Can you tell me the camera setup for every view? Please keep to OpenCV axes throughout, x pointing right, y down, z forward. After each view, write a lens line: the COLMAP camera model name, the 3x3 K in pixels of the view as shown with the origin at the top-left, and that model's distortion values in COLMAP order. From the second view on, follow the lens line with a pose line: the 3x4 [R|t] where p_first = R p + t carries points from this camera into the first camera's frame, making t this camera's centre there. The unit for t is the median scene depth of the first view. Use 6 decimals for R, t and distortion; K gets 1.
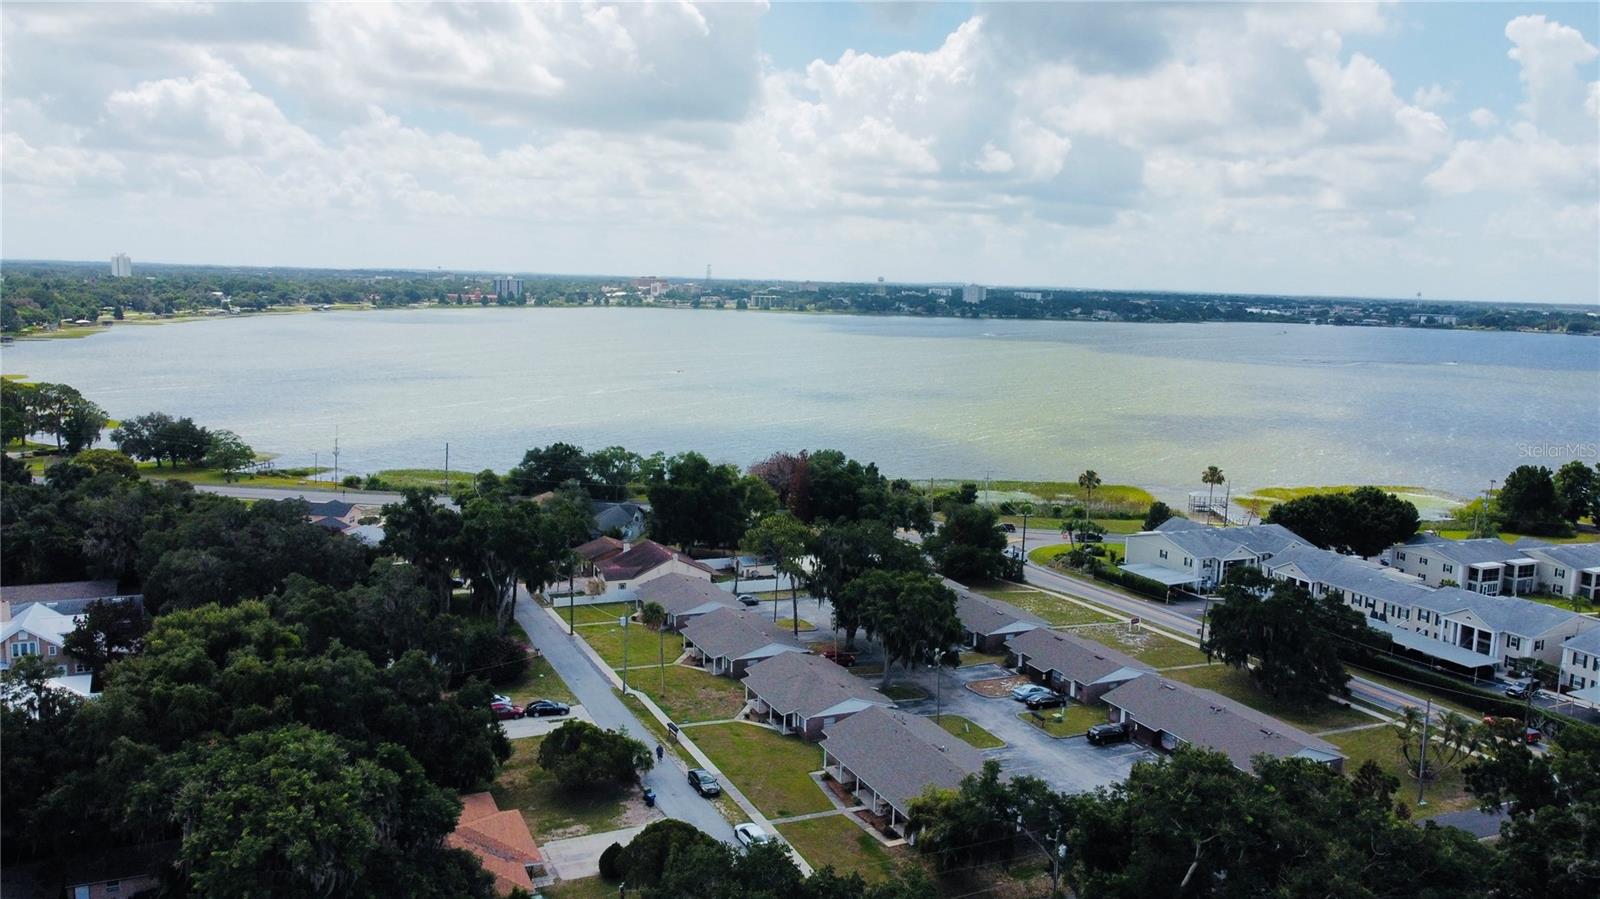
lens RADIAL K [[1187.7, 0, 795.0], [0, 1187.7, 465.7], [0, 0, 1]] dist [0.000216, -0.004086]
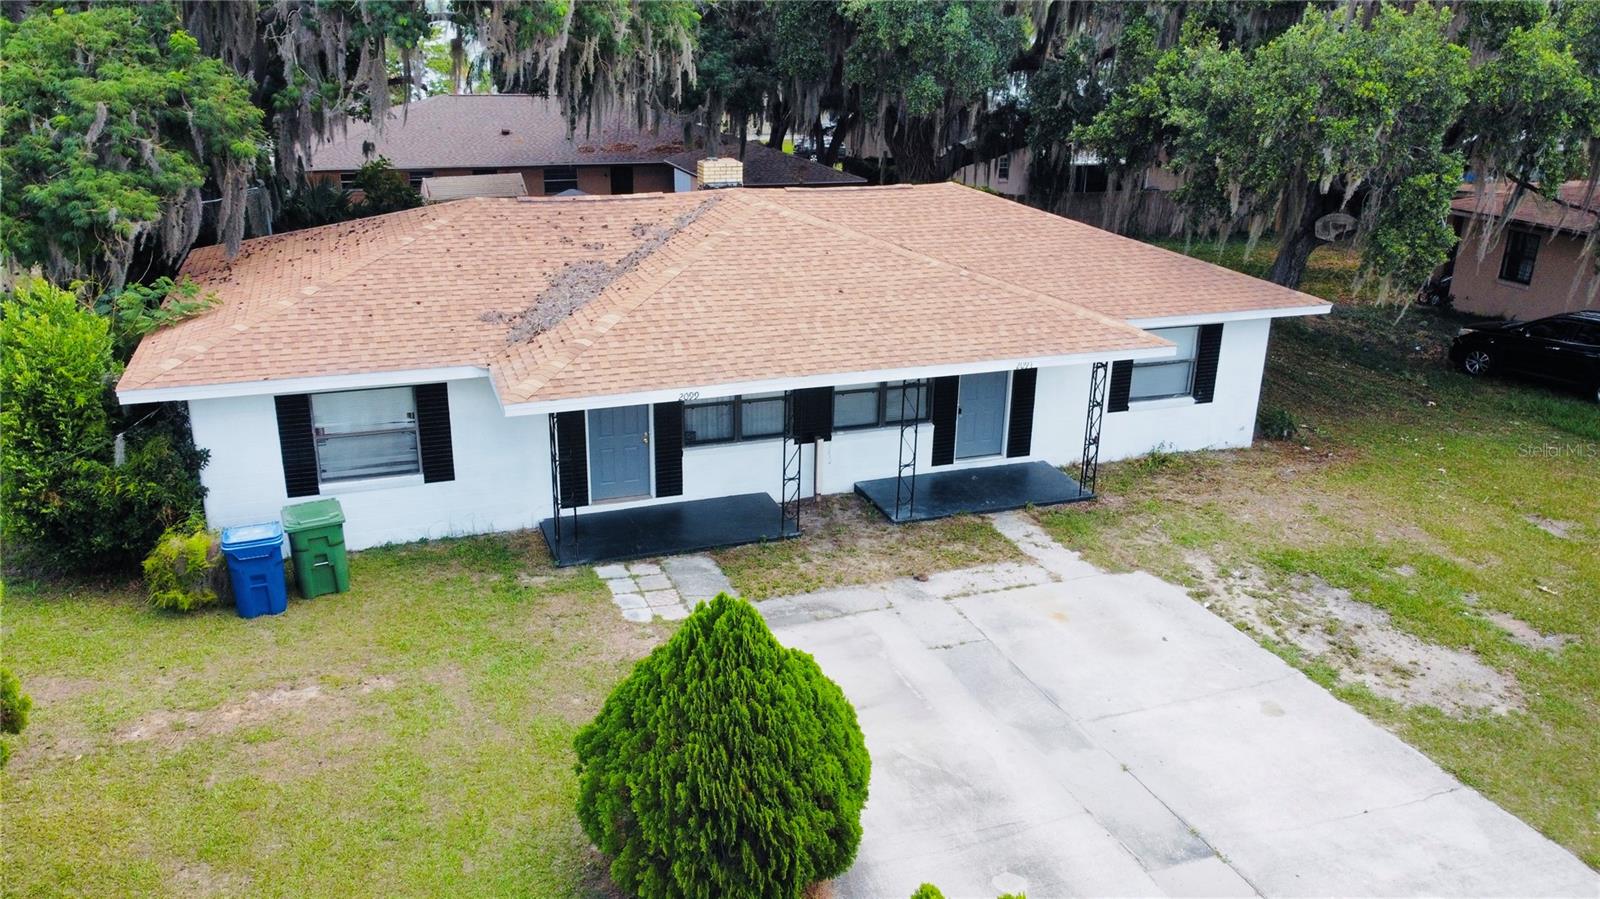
lens RADIAL K [[1209.0, 0, 800.3], [0, 1209.0, 441.3], [0, 0, 1]] dist [-0.002435, 0.001455]
pose [[-0.059871, 0.308502, -0.949338, -0.034355], [-0.177565, 0.932584, 0.314256, 0.163552], [0.982286, 0.187384, -0.001055, 0.603221]]
